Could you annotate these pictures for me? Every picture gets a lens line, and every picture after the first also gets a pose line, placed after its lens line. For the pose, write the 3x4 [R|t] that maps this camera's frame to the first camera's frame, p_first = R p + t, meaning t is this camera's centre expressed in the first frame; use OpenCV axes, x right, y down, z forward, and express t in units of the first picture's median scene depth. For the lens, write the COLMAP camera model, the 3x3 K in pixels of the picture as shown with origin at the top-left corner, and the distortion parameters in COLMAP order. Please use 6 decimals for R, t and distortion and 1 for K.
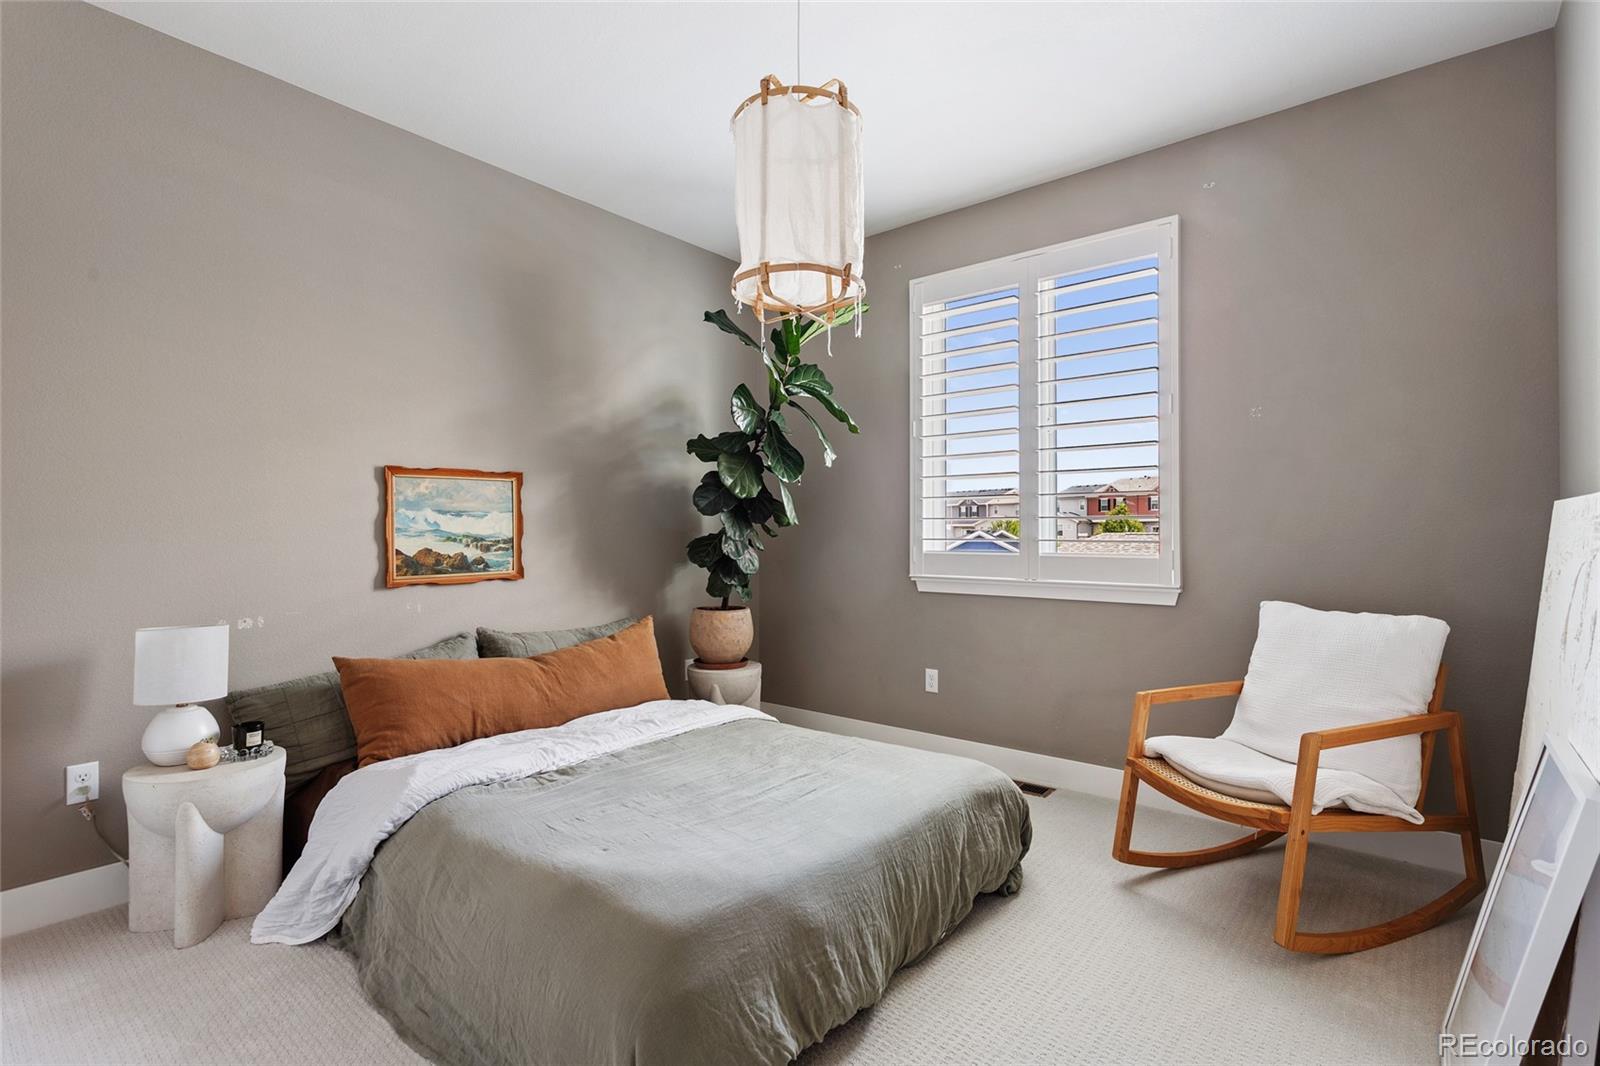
lens RADIAL K [[761.6, 0, 790.3], [0, 761.6, 527.1], [0, 0, 1]] dist [0.002029, 0.024998]
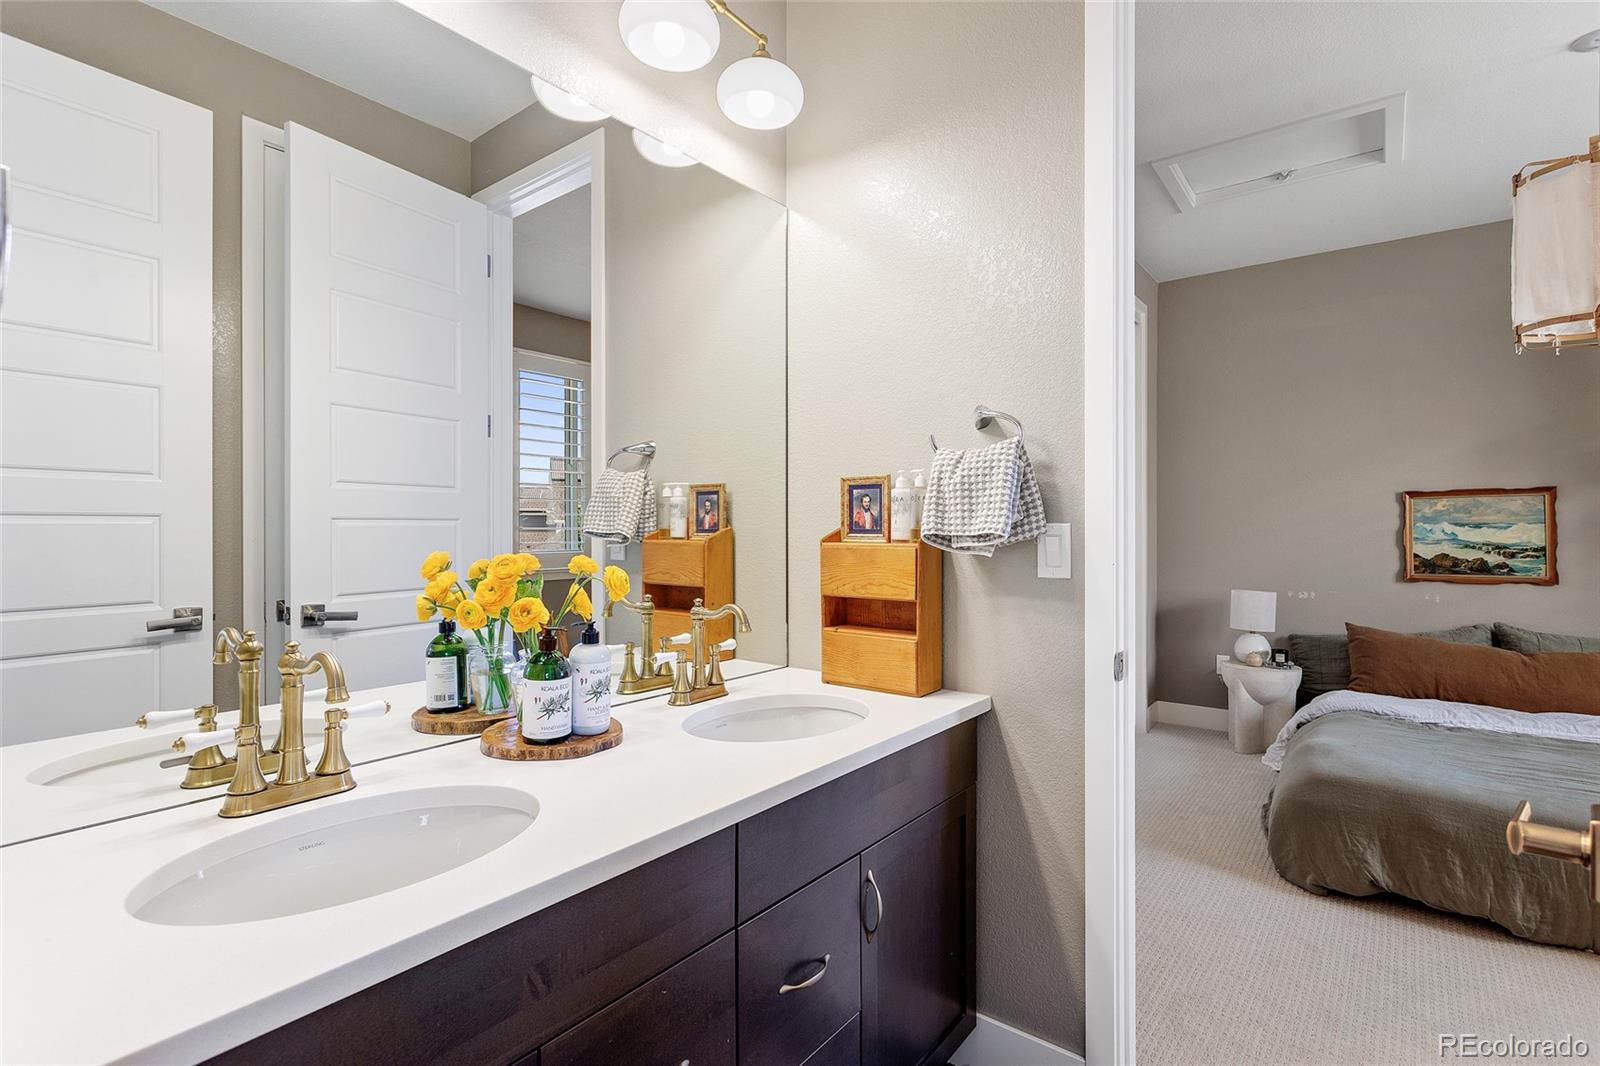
lens RADIAL K [[761.6, 0, 790.3], [0, 761.6, 527.1], [0, 0, 1]] dist [0.002029, 0.024998]
pose [[0.023496, 0.000073, -0.999724, 0.781968], [0.011364, 0.999935, 0.000340, -0.028720], [0.999659, -0.011369, 0.023493, -0.122359]]
